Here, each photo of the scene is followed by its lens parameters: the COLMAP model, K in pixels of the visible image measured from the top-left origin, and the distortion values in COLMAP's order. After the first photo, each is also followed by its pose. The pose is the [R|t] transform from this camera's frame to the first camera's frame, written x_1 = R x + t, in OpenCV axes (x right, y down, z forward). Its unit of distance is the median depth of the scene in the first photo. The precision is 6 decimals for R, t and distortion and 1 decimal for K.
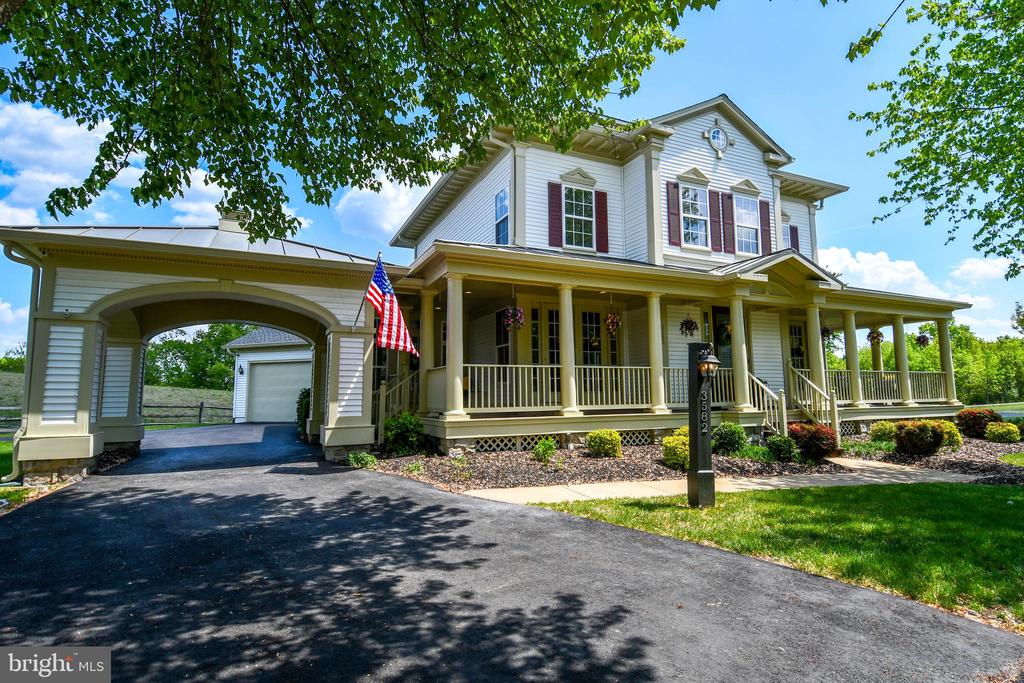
lens RADIAL K [[517.8, 0, 512.0], [0, 517.8, 341.5], [0, 0, 1]] dist [-0.001001, -0.000449]
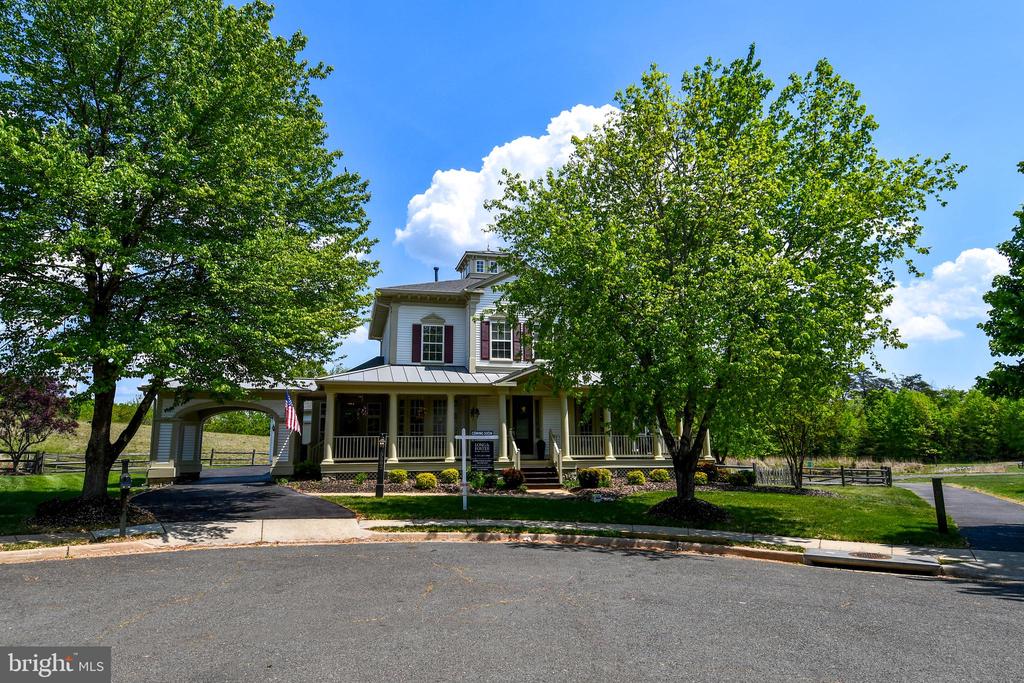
lens RADIAL K [[612.5, 0, 512.0], [0, 612.5, 341.5], [0, 0, 1]] dist [0.000129, -0.000370]
pose [[0.977320, -0.027768, -0.209941, 0.799933], [0.016532, 0.998345, -0.055084, -0.132851], [0.211123, 0.050364, 0.976161, -0.885853]]
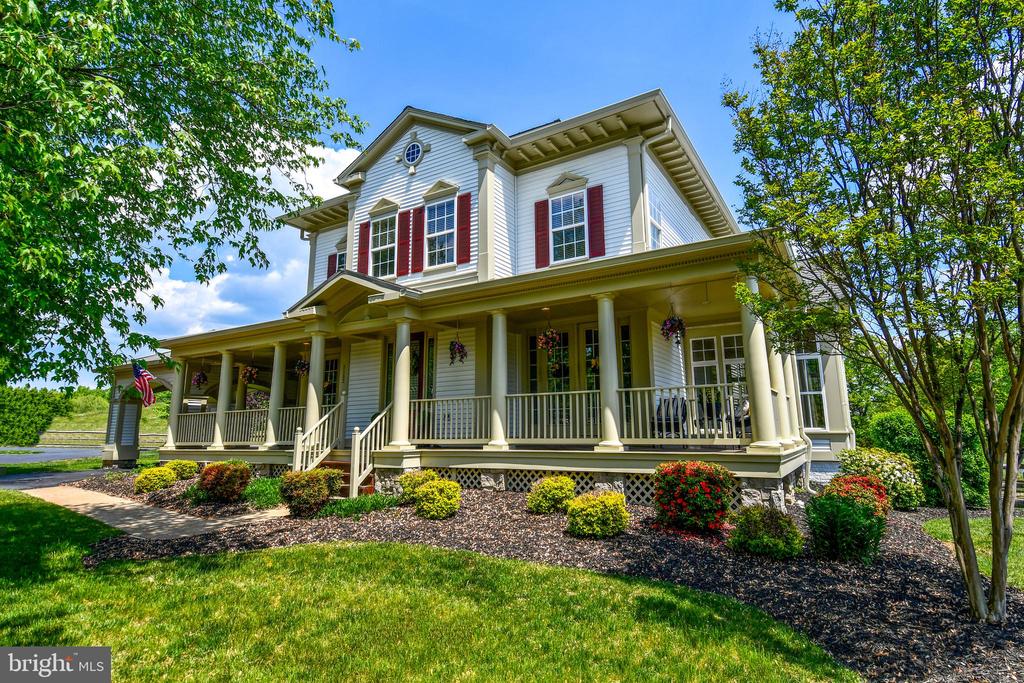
lens RADIAL K [[541.4, 0, 513.7], [0, 541.4, 326.2], [0, 0, 1]] dist [0.042851, -0.000039]
pose [[0.561490, -0.150308, -0.813718, 1.197896], [0.096383, 0.988551, -0.116096, 0.045973], [0.821851, -0.013242, 0.569548, 0.562010]]
